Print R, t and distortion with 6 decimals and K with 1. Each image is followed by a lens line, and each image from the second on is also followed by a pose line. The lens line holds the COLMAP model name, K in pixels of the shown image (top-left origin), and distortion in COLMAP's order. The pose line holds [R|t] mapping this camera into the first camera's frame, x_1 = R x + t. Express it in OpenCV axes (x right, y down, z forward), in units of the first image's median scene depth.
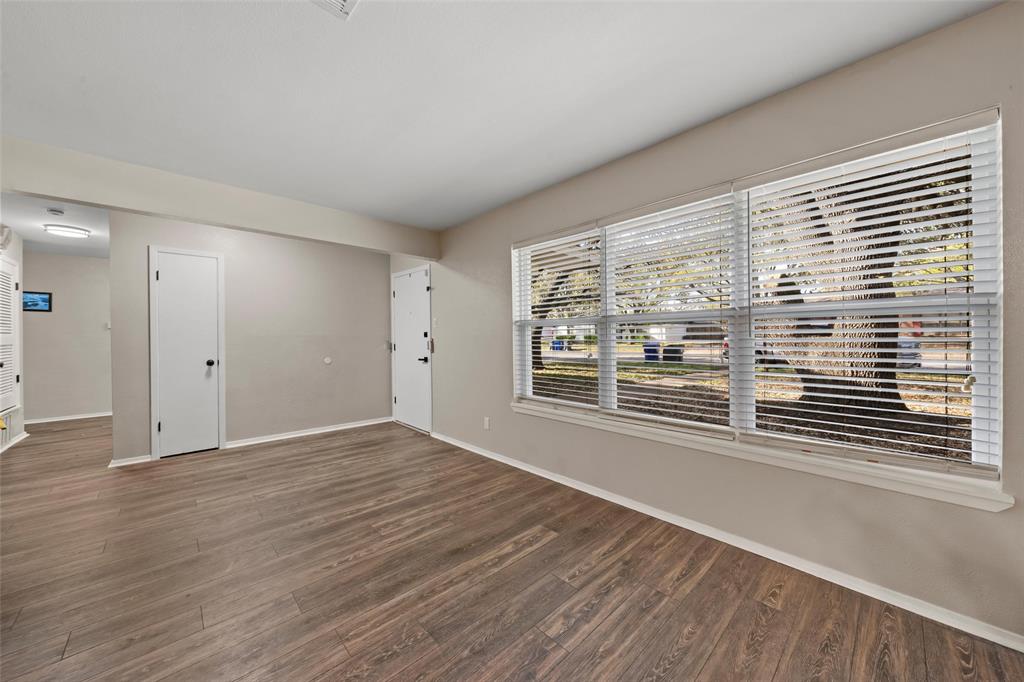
lens RADIAL K [[364.0, 0, 511.0], [0, 364.0, 337.0], [0, 0, 1]] dist [-0.000677, -0.000051]
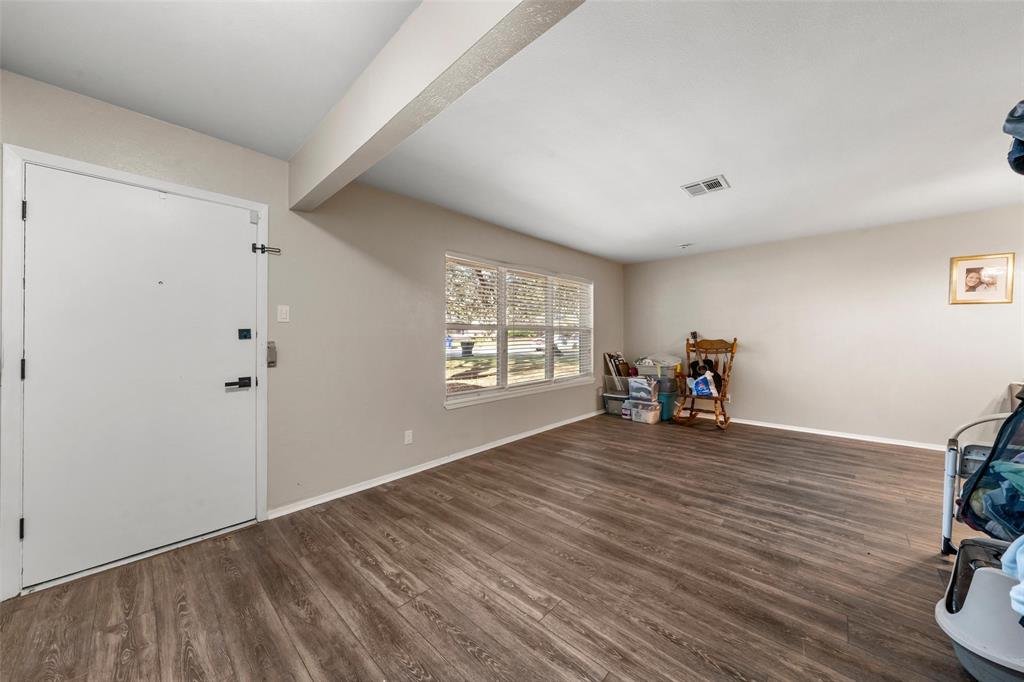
lens RADIAL K [[347.5, 0, 513.0], [0, 347.5, 334.9], [0, 0, 1]] dist [-0.001884, -0.000155]
pose [[-0.055183, 0.017331, 0.998326, -1.138065], [0.006579, 0.999834, -0.016994, 0.008389], [-0.998455, 0.005630, -0.055288, 0.981622]]
